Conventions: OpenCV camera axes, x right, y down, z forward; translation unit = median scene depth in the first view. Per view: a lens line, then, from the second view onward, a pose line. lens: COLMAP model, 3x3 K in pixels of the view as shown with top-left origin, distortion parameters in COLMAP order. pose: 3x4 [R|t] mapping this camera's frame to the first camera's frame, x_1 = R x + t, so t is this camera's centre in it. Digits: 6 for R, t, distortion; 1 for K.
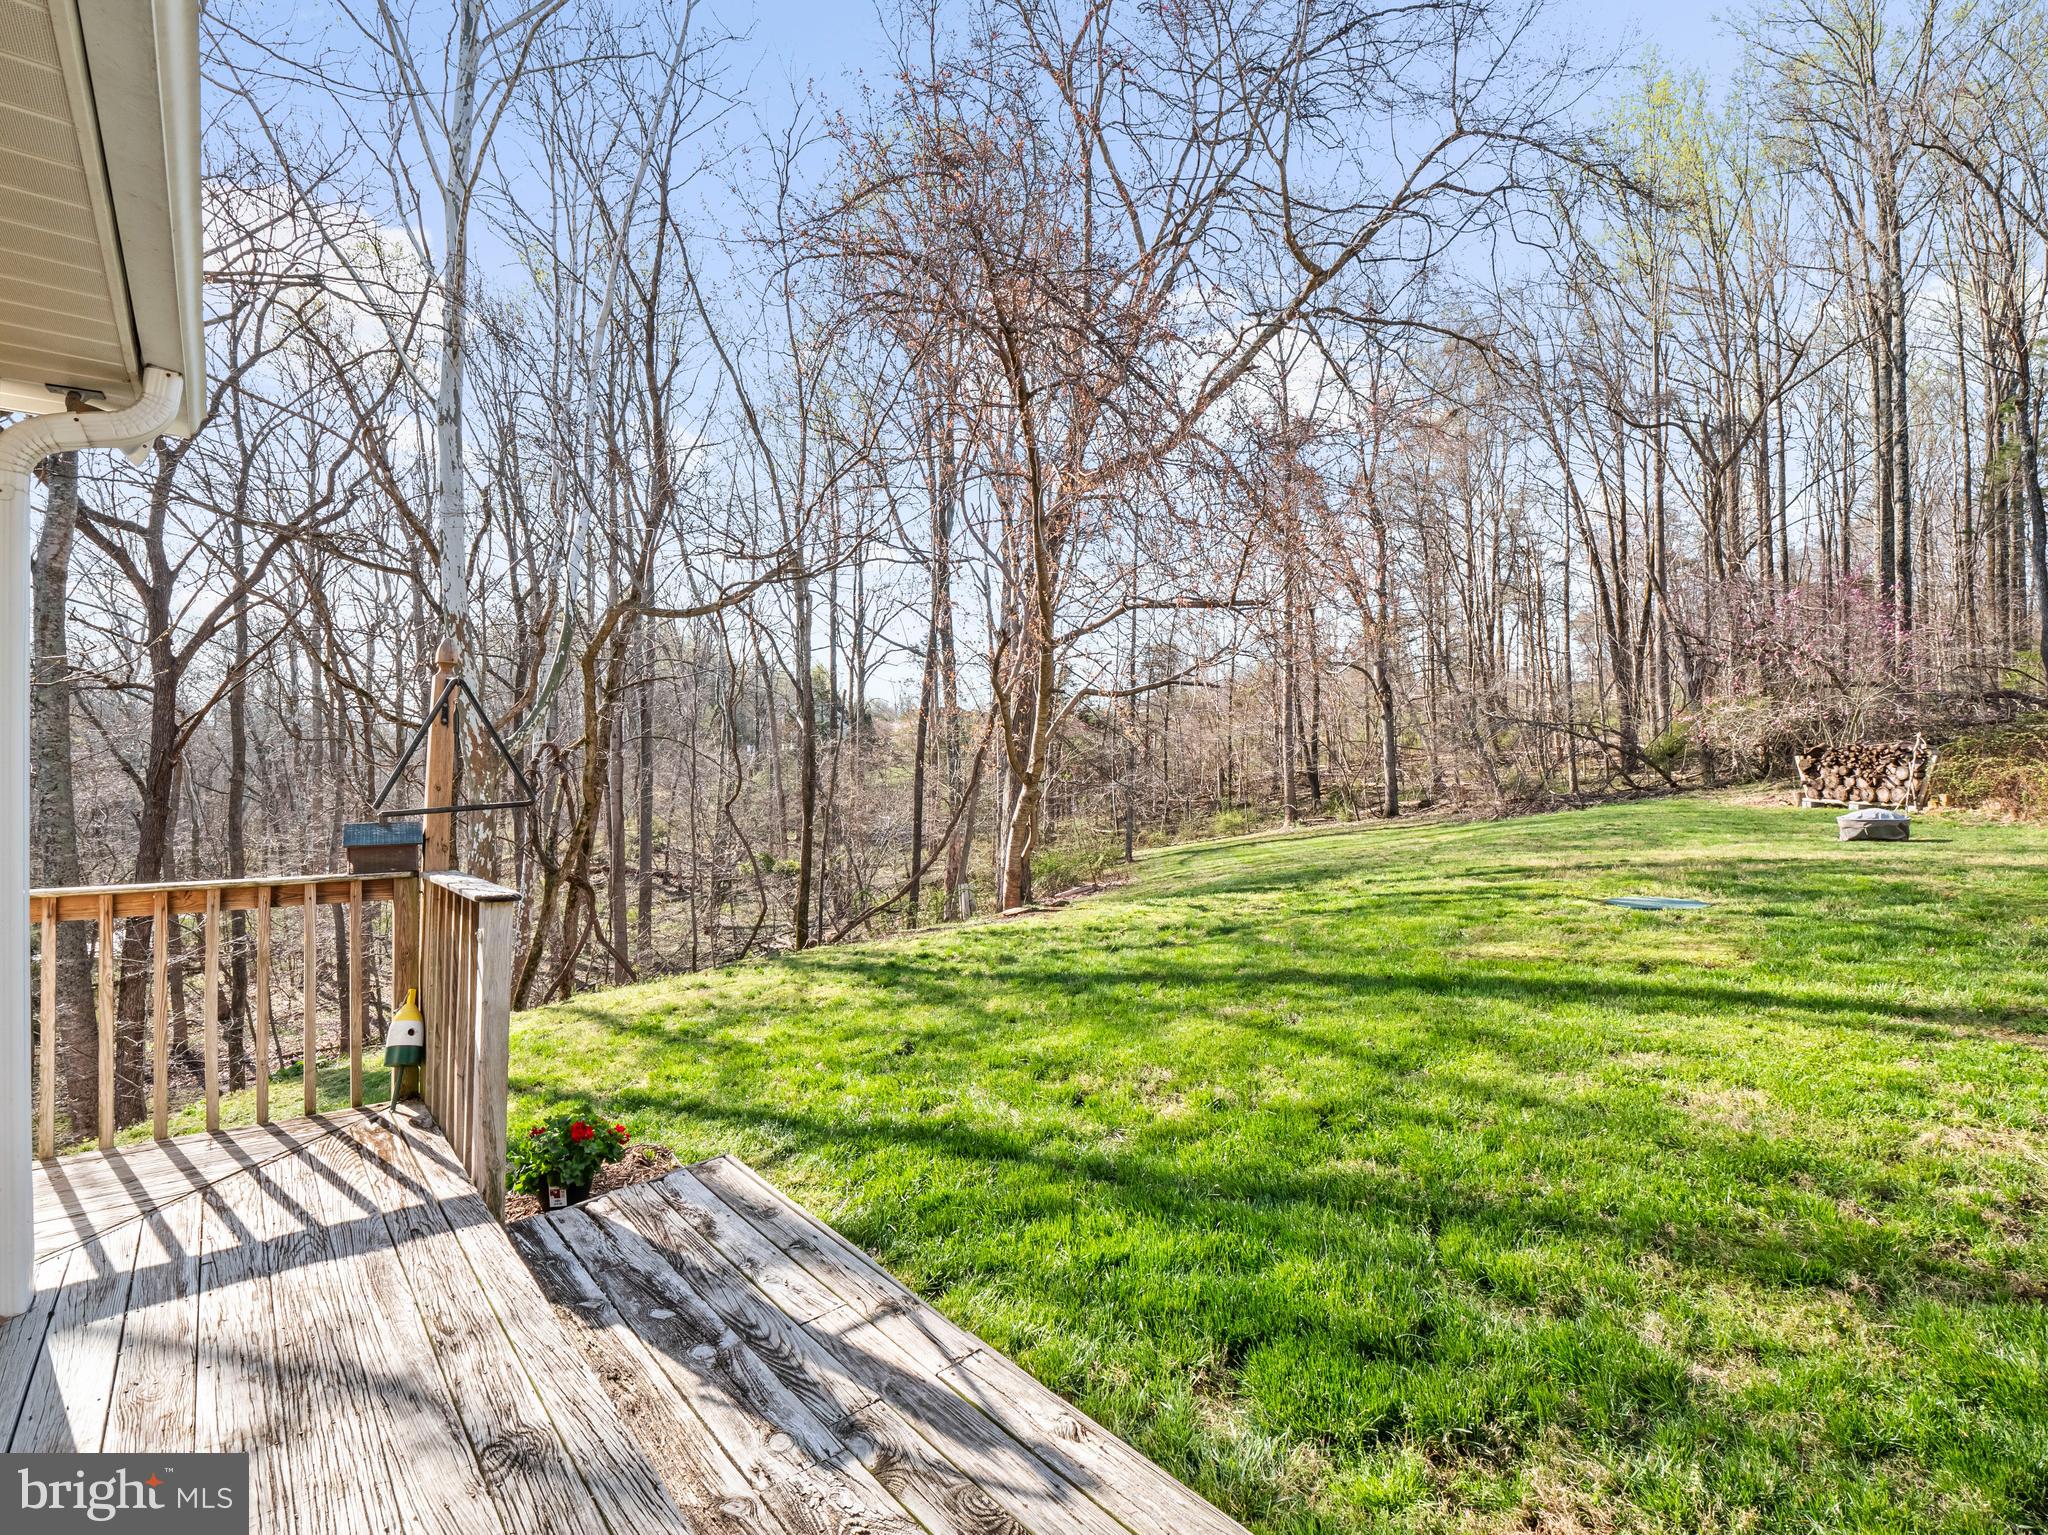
lens RADIAL K [[1006.2, 0, 1028.2], [0, 1006.2, 770.3], [0, 0, 1]] dist [-0.013668, -0.000324]
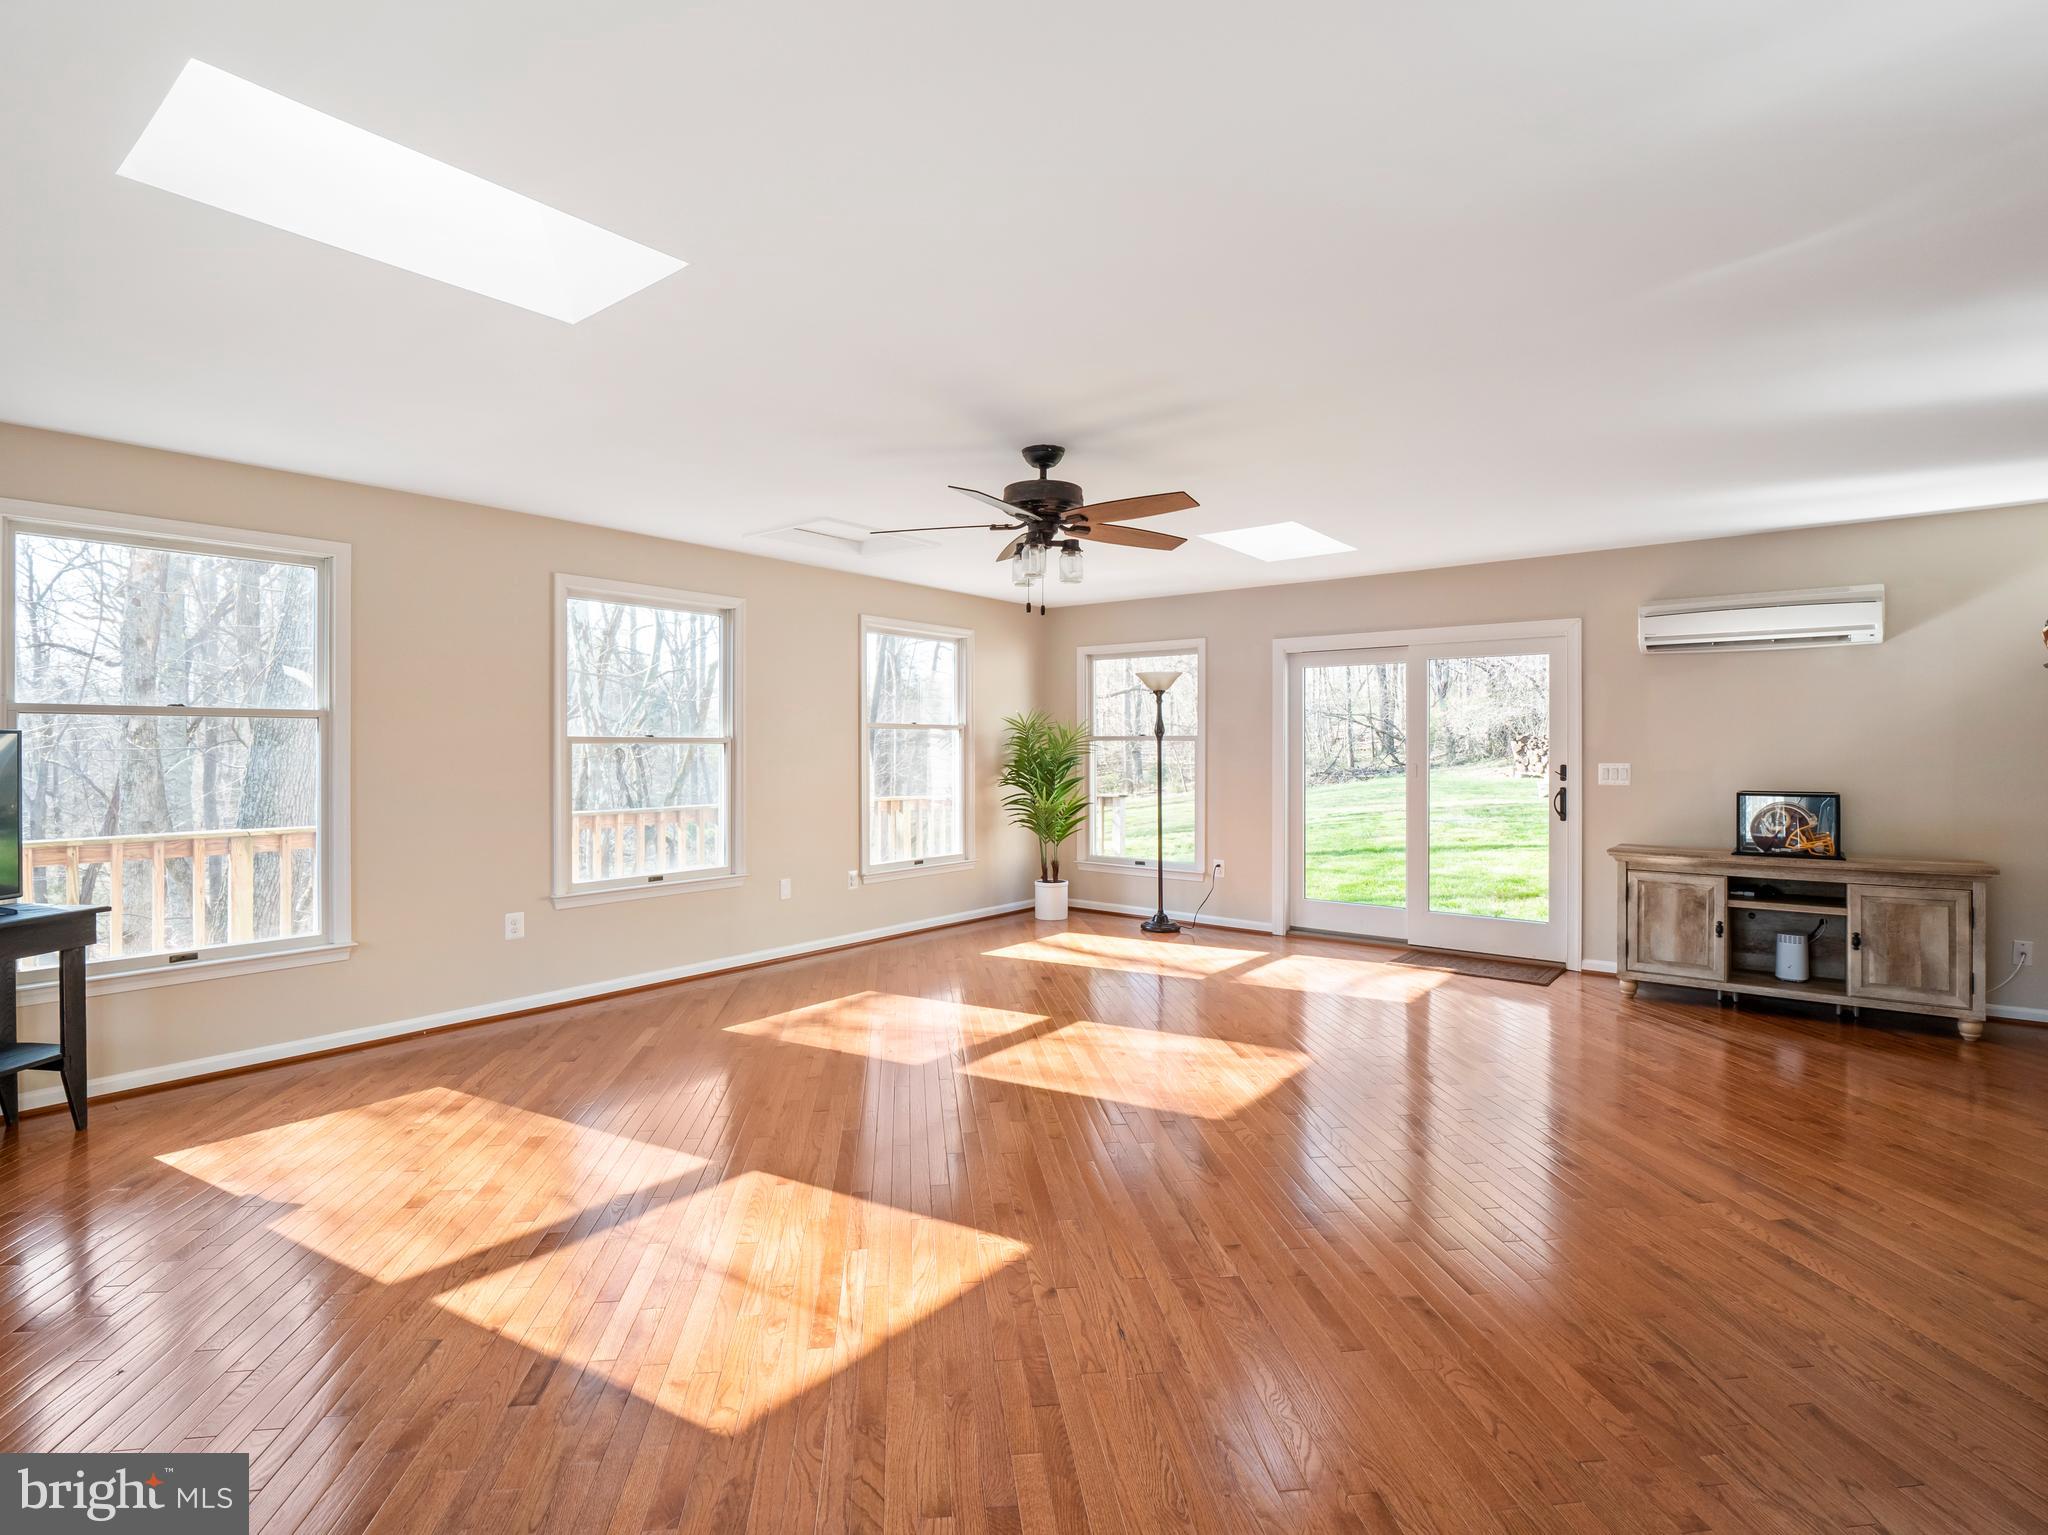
lens RADIAL K [[1006.2, 0, 1023.6], [0, 1006.2, 760.5], [0, 0, 1]] dist [-0.013668, -0.000324]
pose [[0.978165, 0.003111, 0.207809, -0.208212], [-0.005966, 0.999896, 0.013113, -0.002397], [-0.207746, -0.014067, 0.978082, -0.254322]]
